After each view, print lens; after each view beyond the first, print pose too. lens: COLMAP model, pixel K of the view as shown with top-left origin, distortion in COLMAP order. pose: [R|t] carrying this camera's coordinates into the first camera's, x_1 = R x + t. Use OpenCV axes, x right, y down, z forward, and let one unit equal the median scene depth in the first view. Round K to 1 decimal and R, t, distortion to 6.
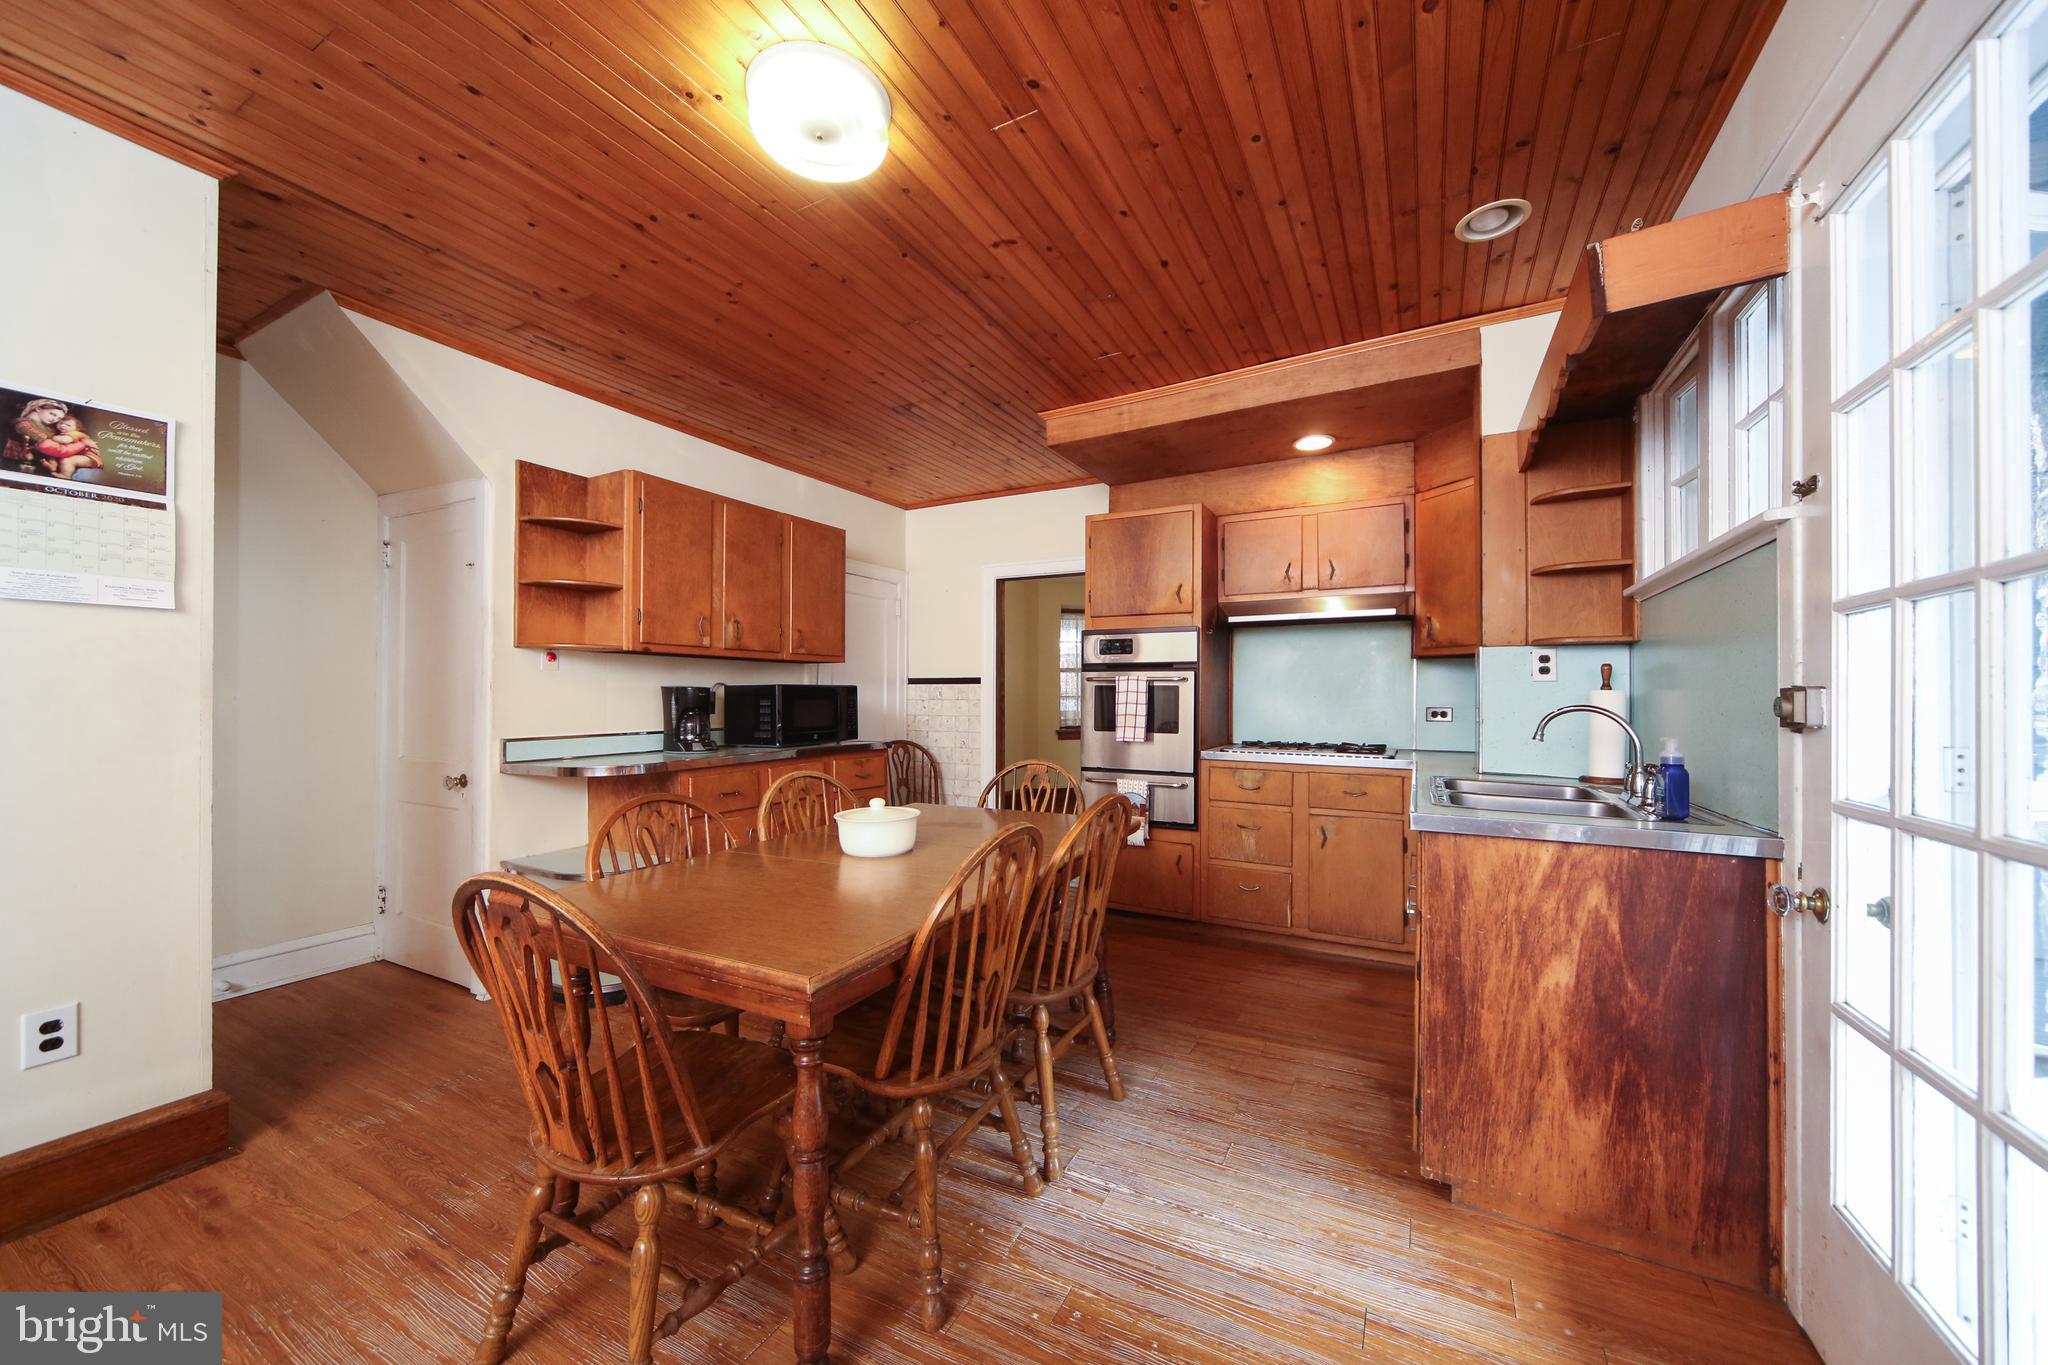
lens RADIAL K [[758.0, 0, 1026.1], [0, 758.0, 689.2], [0, 0, 1]] dist [-0.000713, 0.000057]
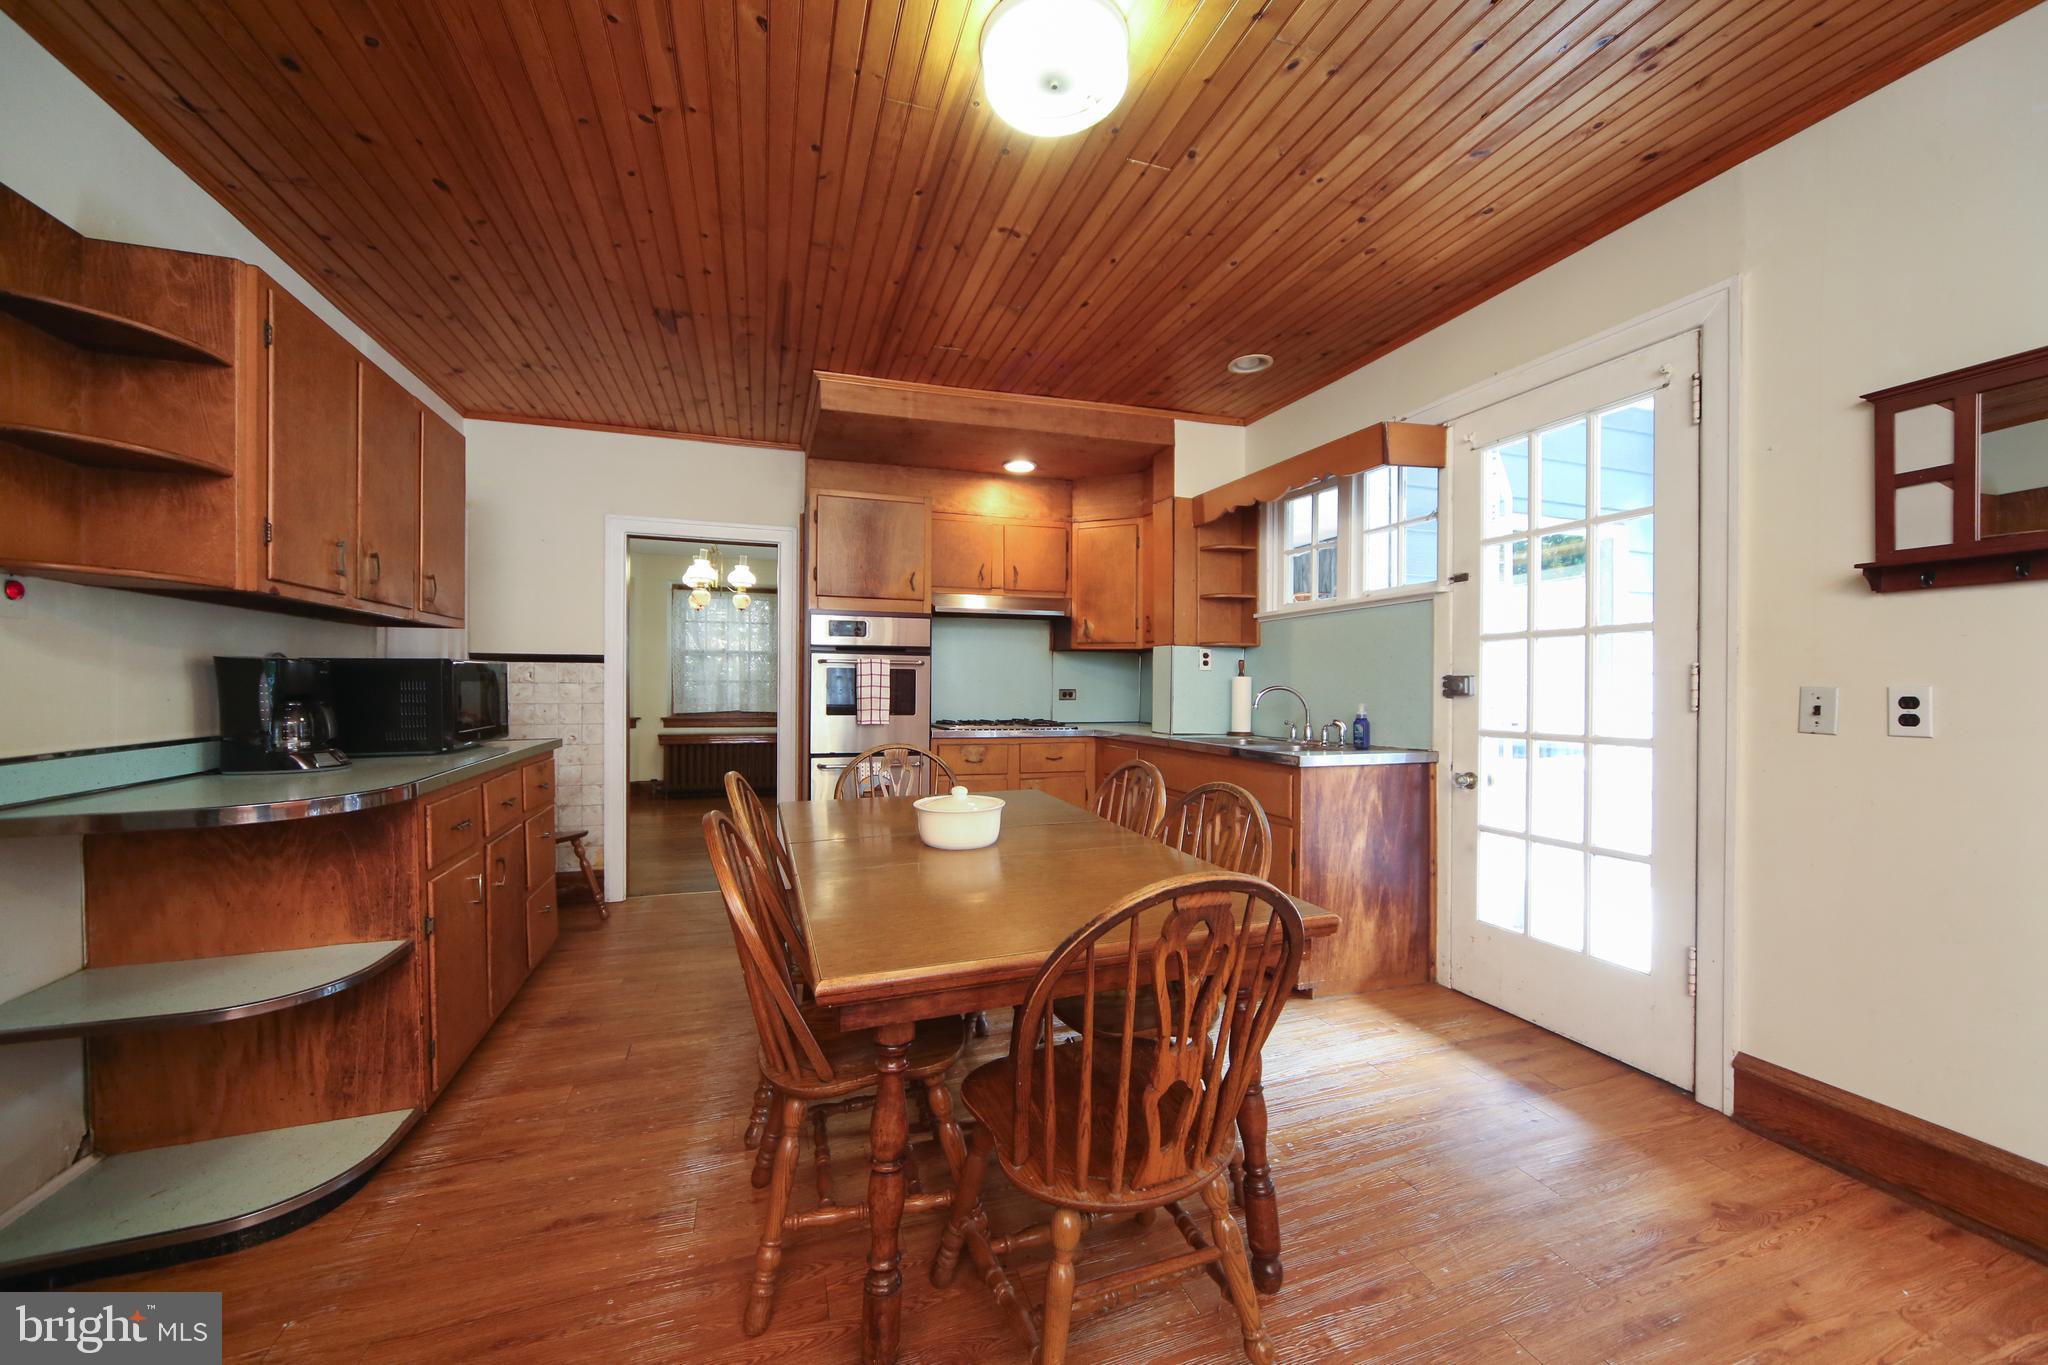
lens RADIAL K [[758.0, 0, 1036.1], [0, 758.0, 687.7], [0, 0, 1]] dist [-0.000713, 0.000057]
pose [[0.675157, -0.002931, 0.737668, -0.574825], [-0.009711, 0.999870, 0.012861, 0.006787], [-0.737610, -0.015847, 0.675041, 0.211849]]
